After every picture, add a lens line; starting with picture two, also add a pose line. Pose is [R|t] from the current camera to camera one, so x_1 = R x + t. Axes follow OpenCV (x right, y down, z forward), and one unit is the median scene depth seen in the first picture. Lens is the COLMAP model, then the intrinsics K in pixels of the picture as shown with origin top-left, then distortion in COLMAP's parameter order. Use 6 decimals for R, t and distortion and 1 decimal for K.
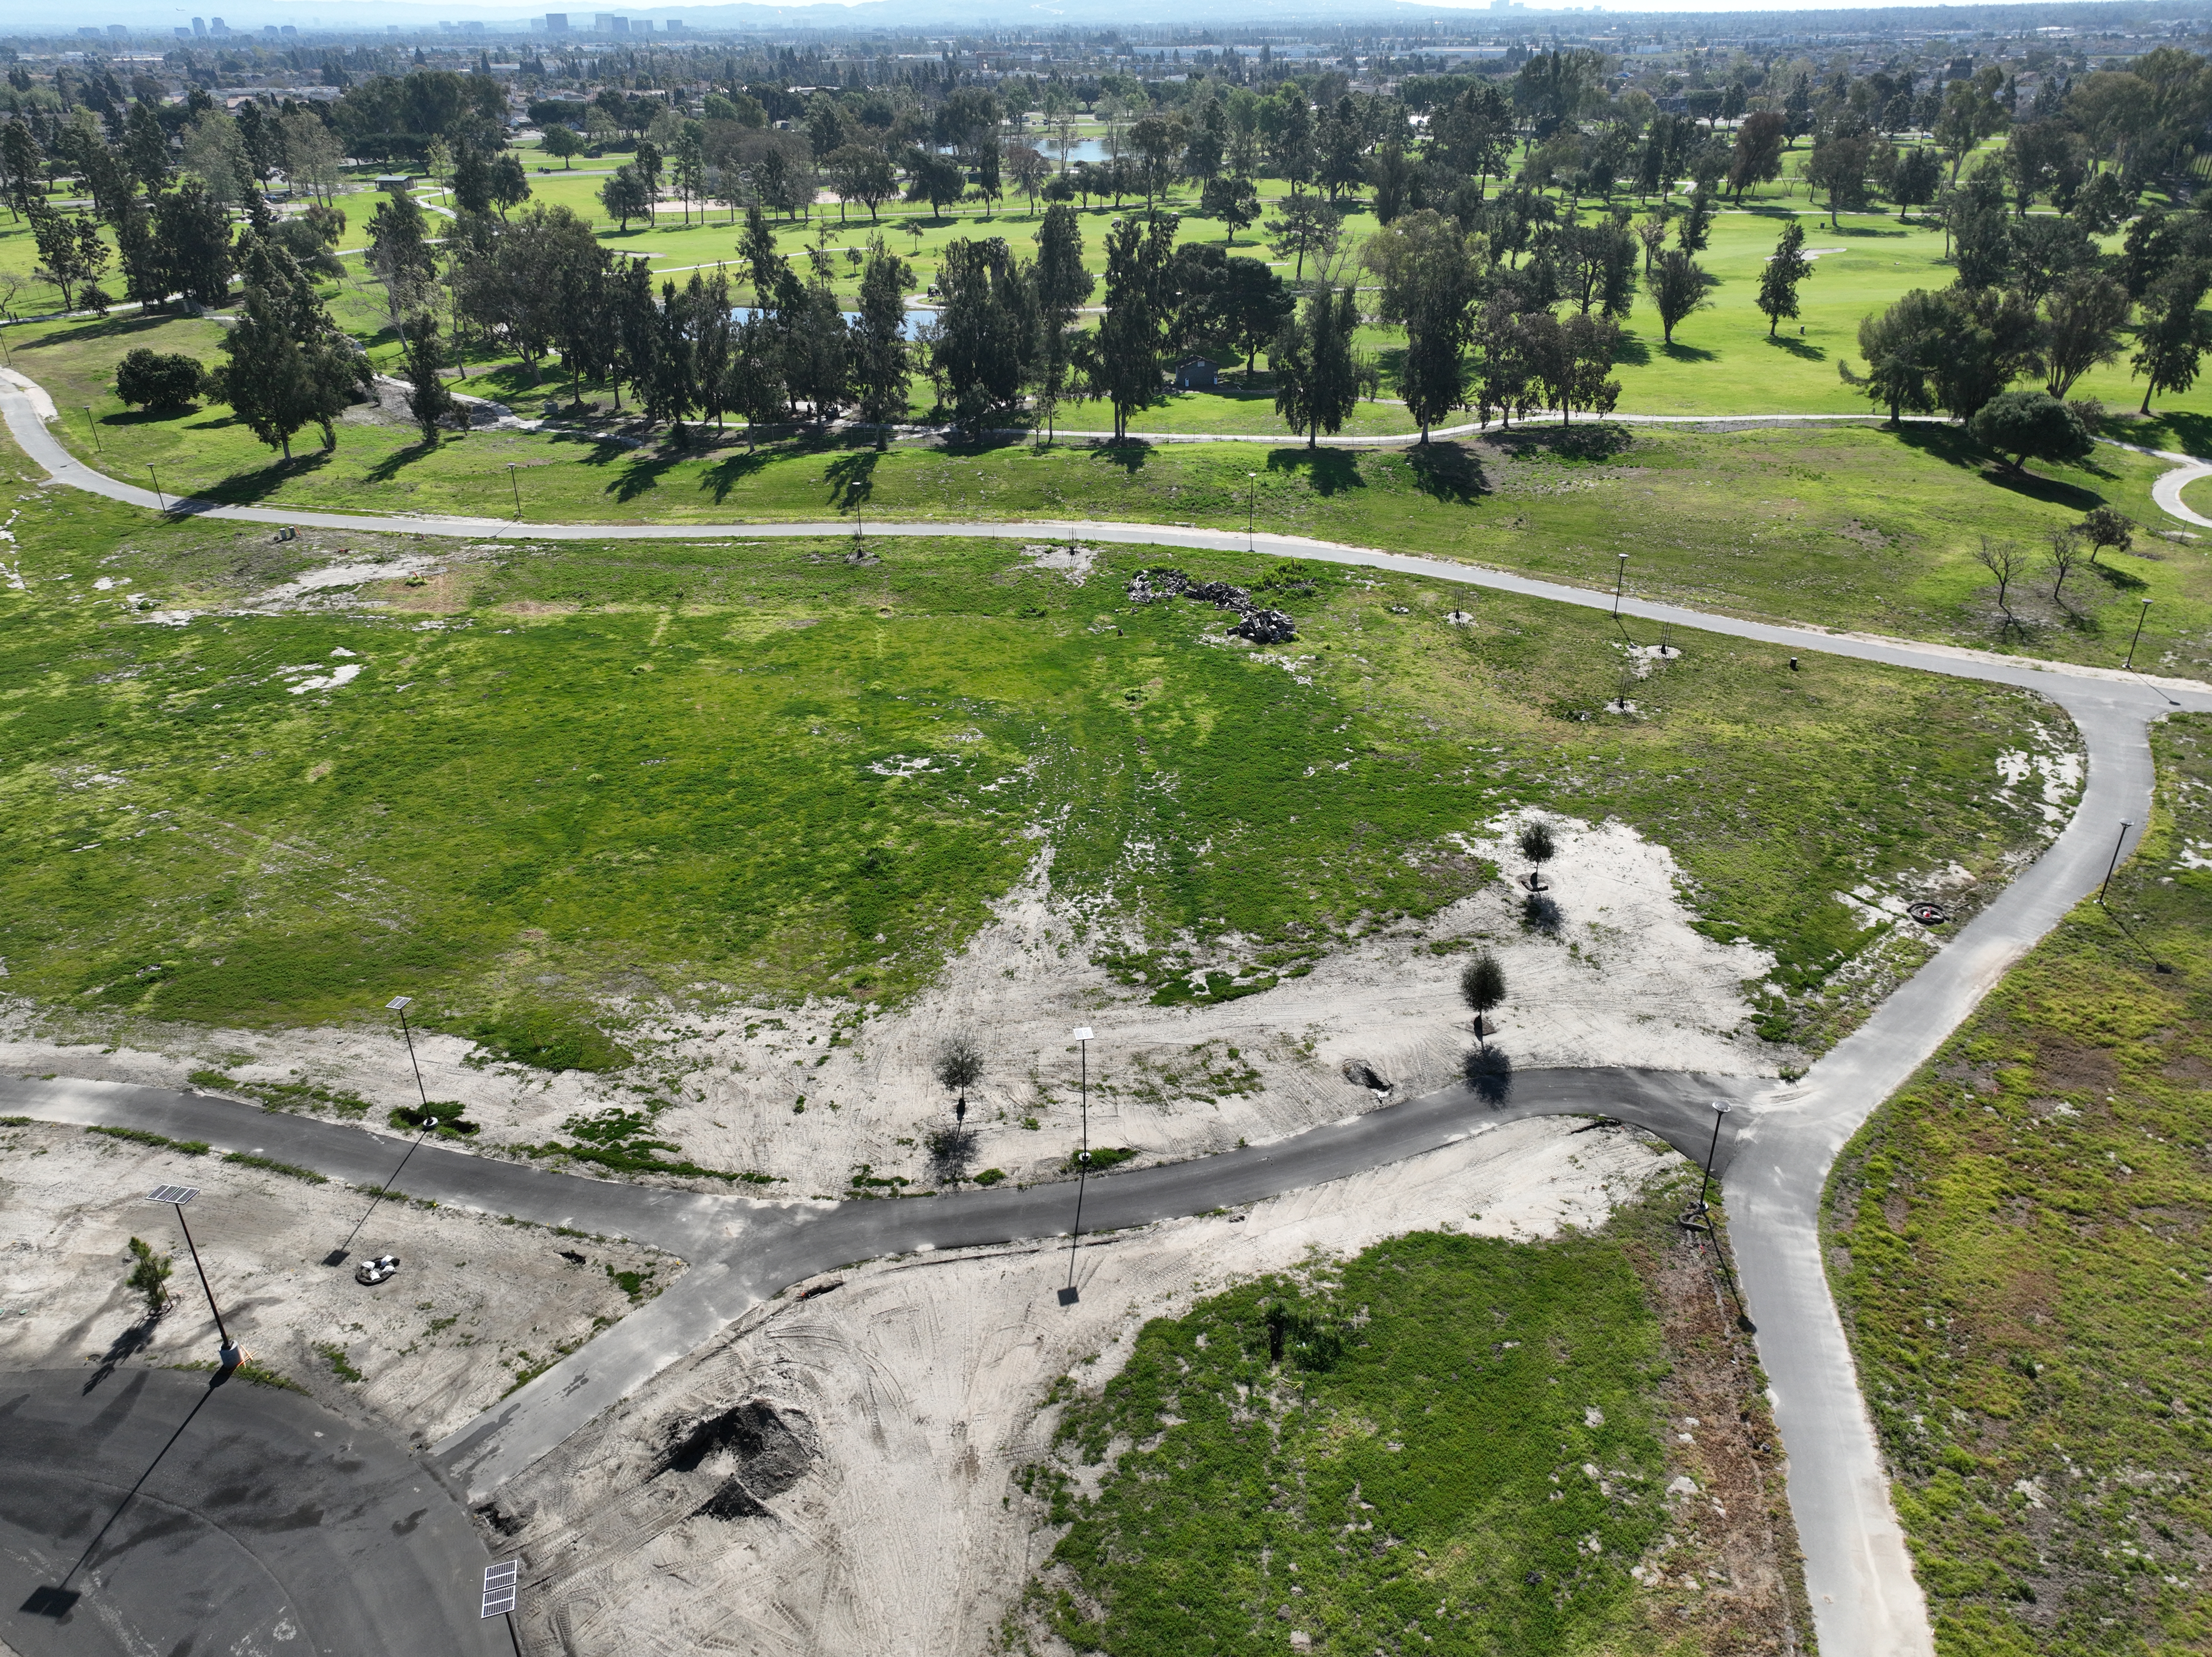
lens RADIAL K [[1551.3, 0, 1099.0], [0, 1551.3, 827.7], [0, 0, 1]] dist [-0.000630, 0.019794]
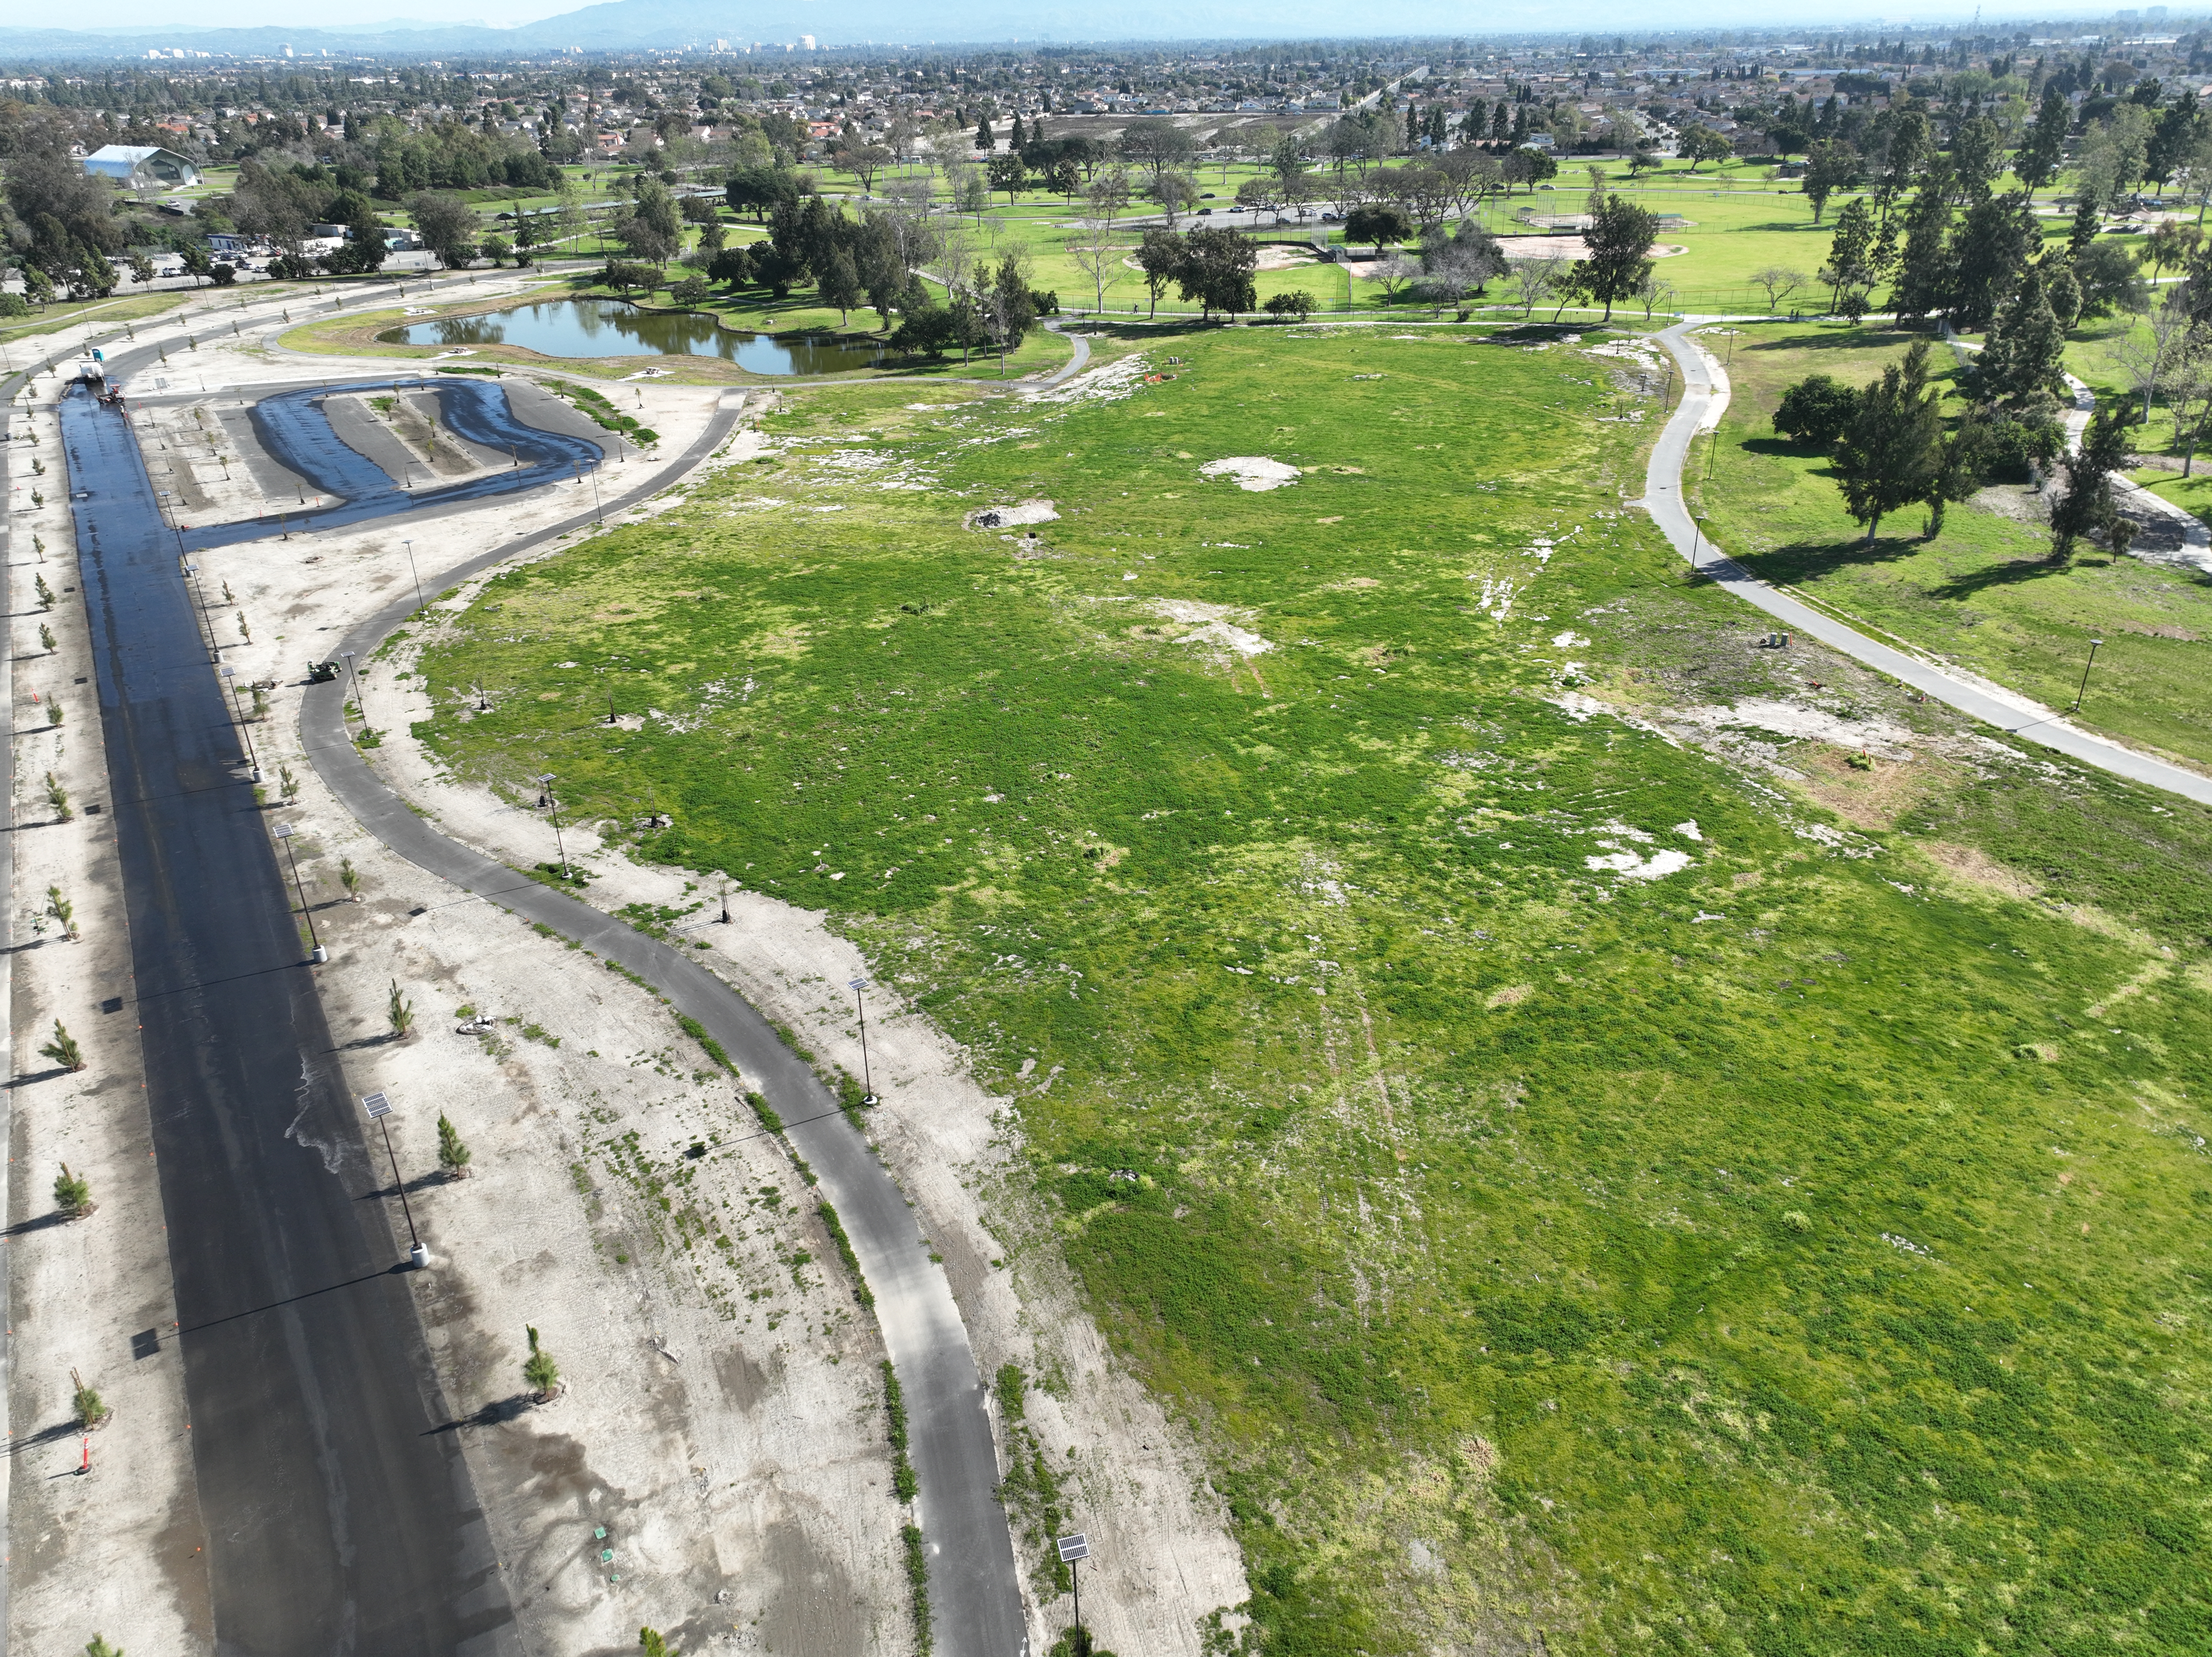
lens RADIAL K [[1551.3, 0, 1113.2], [0, 1551.3, 836.2], [0, 0, 1]] dist [-0.000630, 0.019794]
pose [[0.501866, 0.396372, -0.768778, -0.030563], [-0.385865, 0.898070, 0.211137, -0.146186], [0.774105, 0.190682, 0.603657, 0.277640]]
